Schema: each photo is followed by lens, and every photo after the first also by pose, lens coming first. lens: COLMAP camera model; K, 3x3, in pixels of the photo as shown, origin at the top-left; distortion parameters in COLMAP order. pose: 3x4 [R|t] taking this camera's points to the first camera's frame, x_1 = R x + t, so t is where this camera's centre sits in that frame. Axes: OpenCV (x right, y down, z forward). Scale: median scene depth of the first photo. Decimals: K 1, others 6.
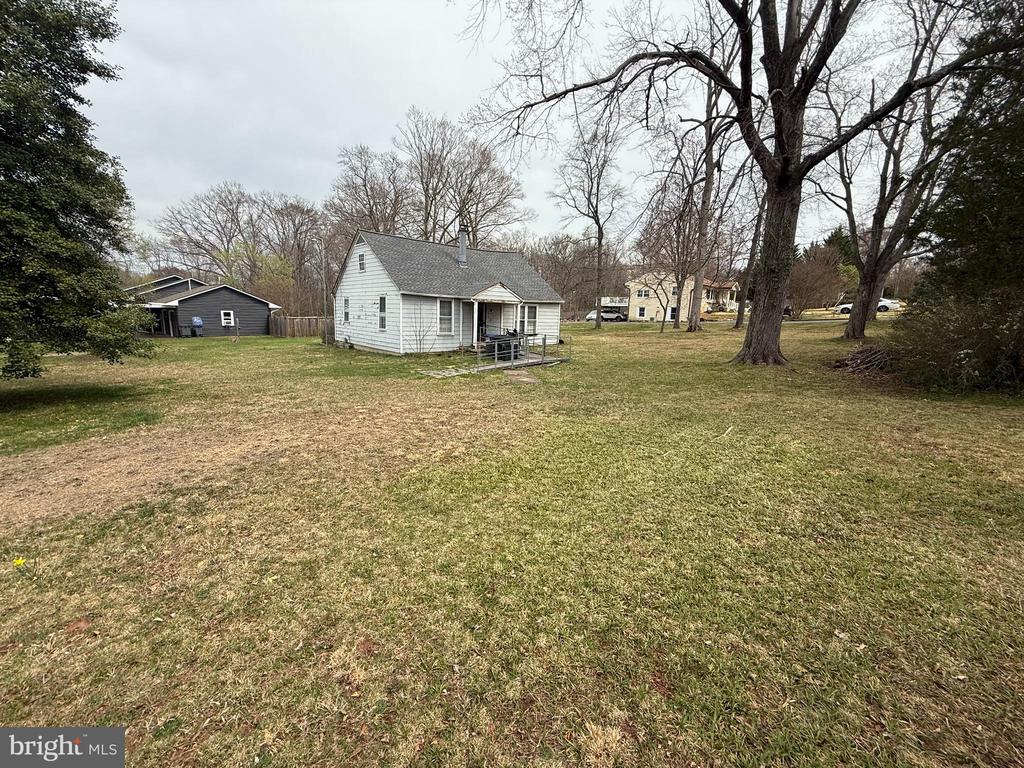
lens RADIAL K [[412.2, 0, 508.2], [0, 412.2, 382.3], [0, 0, 1]] dist [0.001039, 0.000081]
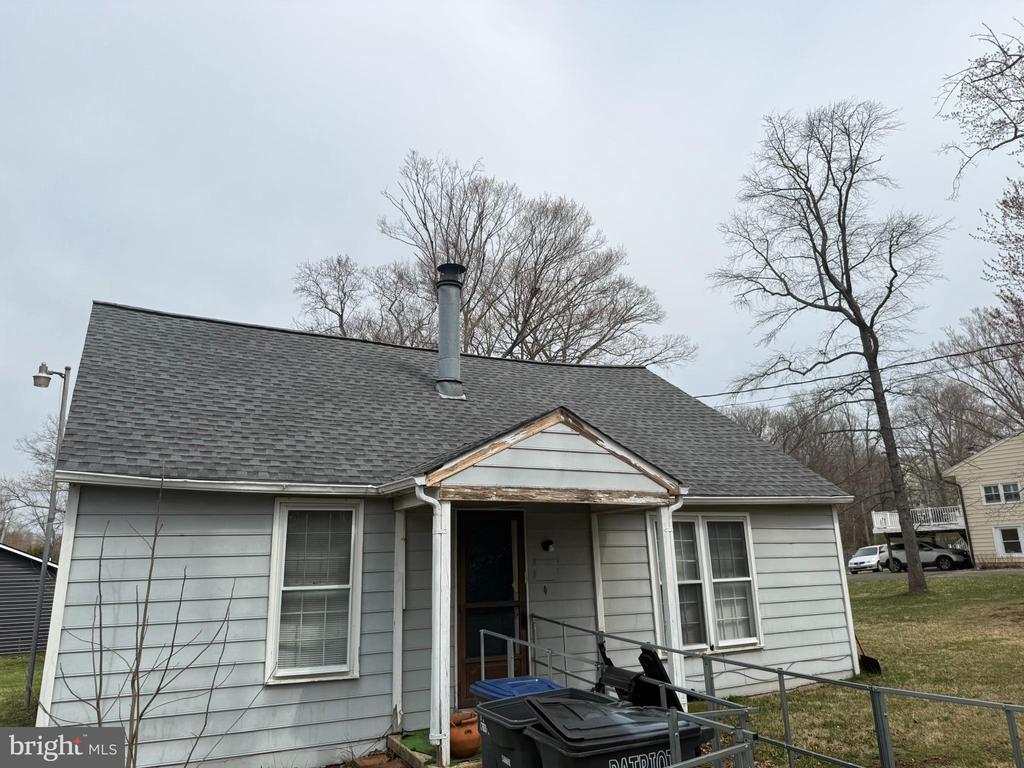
lens RADIAL K [[716.5, 0, 509.5], [0, 716.5, 379.9], [0, 0, 1]] dist [0.065121, -0.111688]
pose [[0.977472, -0.105869, -0.182595, 0.022506], [0.020752, 0.909120, -0.416016, -0.093877], [0.210044, 0.402855, 0.890836, 0.611902]]
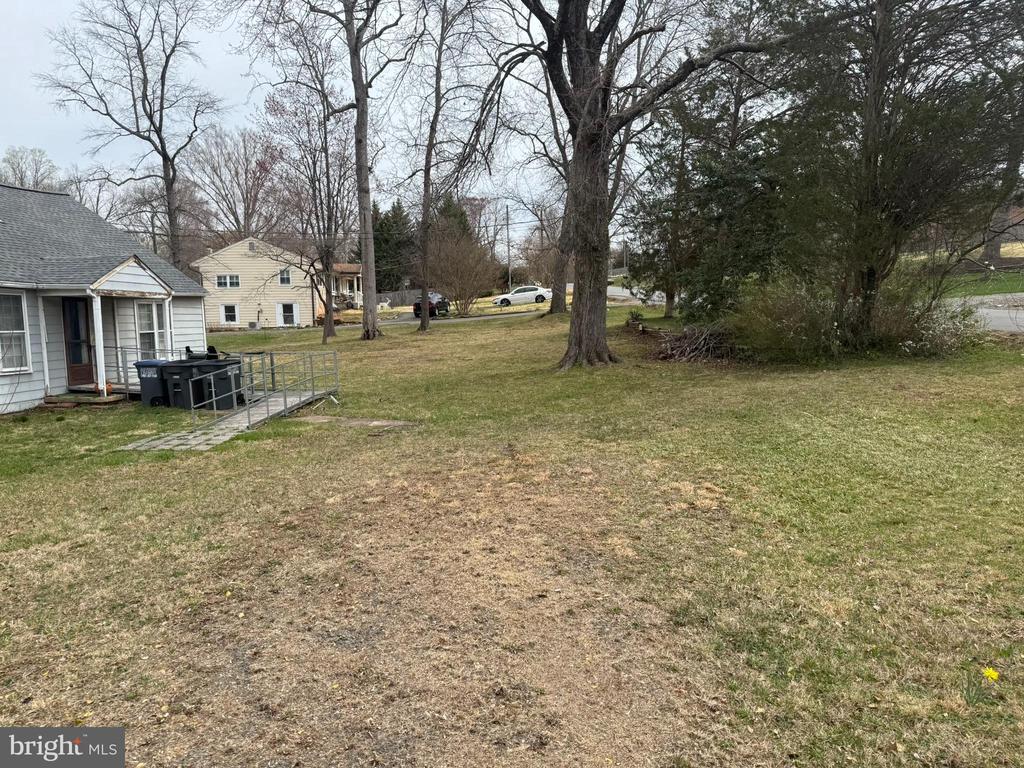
lens RADIAL K [[724.5, 0, 510.9], [0, 724.5, 386.7], [0, 0, 1]] dist [0.077833, -0.118765]
pose [[0.693832, -0.108336, 0.711941, -0.323637], [0.158892, 0.987285, -0.004615, -0.013942], [-0.702389, 0.116324, 0.702224, 0.090786]]
